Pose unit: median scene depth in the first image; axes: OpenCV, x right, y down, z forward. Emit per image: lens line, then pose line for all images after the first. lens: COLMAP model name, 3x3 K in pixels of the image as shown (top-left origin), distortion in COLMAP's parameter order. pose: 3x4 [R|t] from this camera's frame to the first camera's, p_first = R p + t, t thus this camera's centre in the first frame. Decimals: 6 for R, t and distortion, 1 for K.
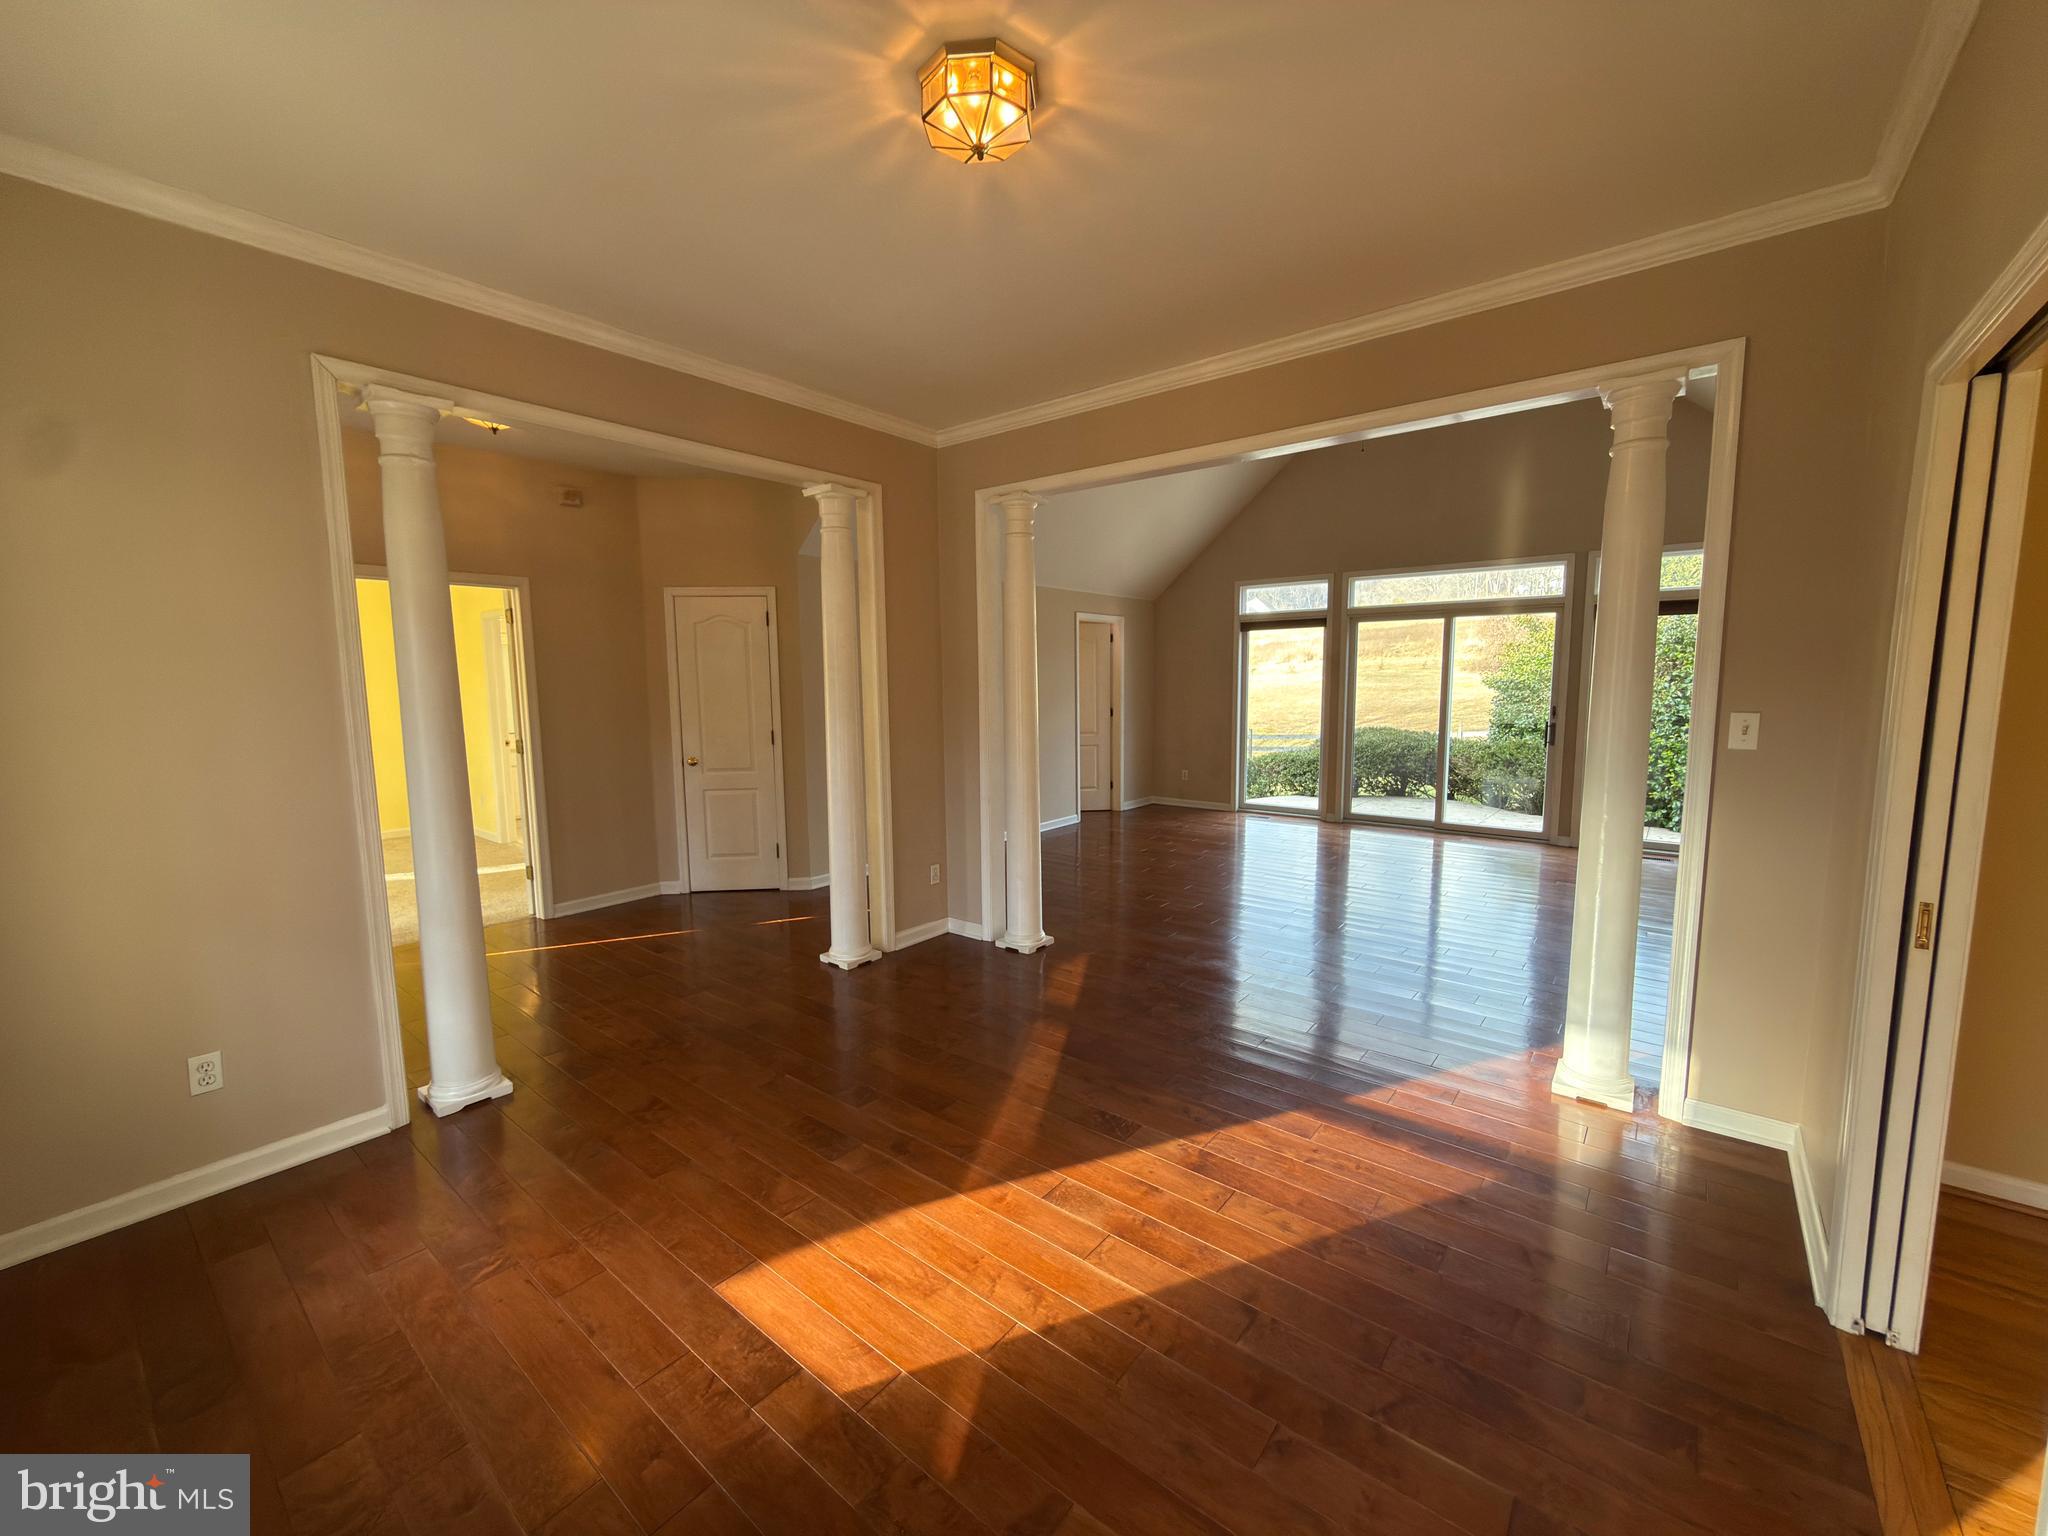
lens RADIAL K [[816.5, 0, 1020.9], [0, 816.5, 764.8], [0, 0, 1]] dist [0.000634, 0.000321]
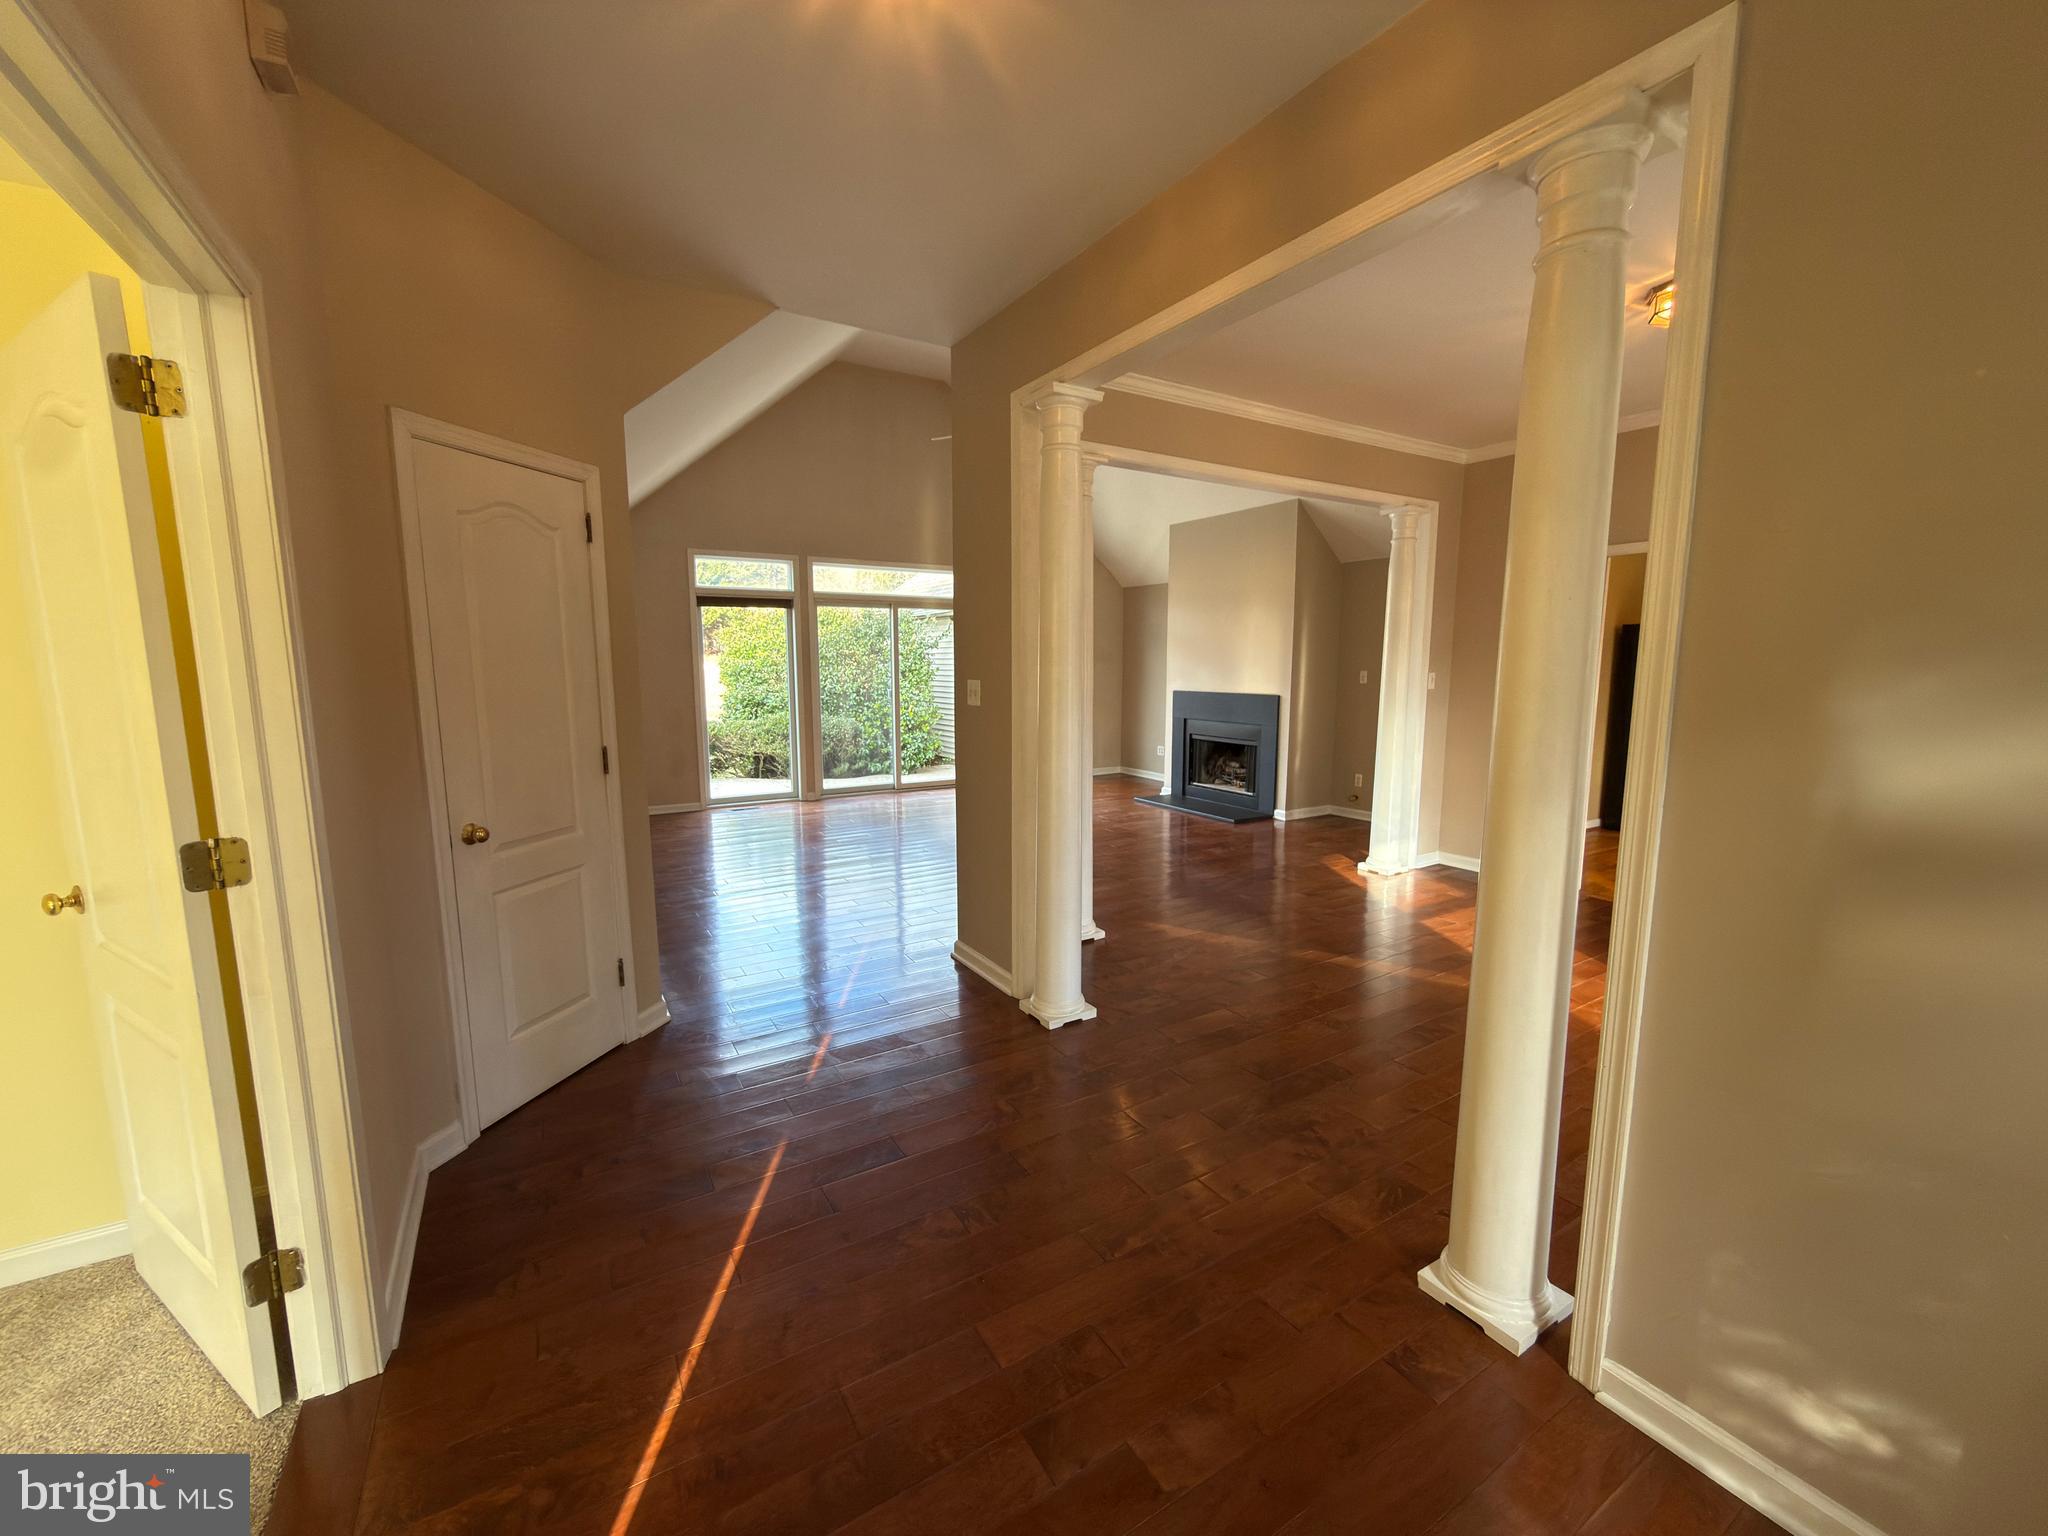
lens RADIAL K [[815.1, 0, 1029.3], [0, 815.1, 765.0], [0, 0, 1]] dist [0.000778, 0.000453]
pose [[0.334029, -0.111852, 0.935903, -0.906326], [0.098587, 0.991634, 0.083326, -0.061482], [-0.937393, 0.064435, 0.342262, 0.739362]]
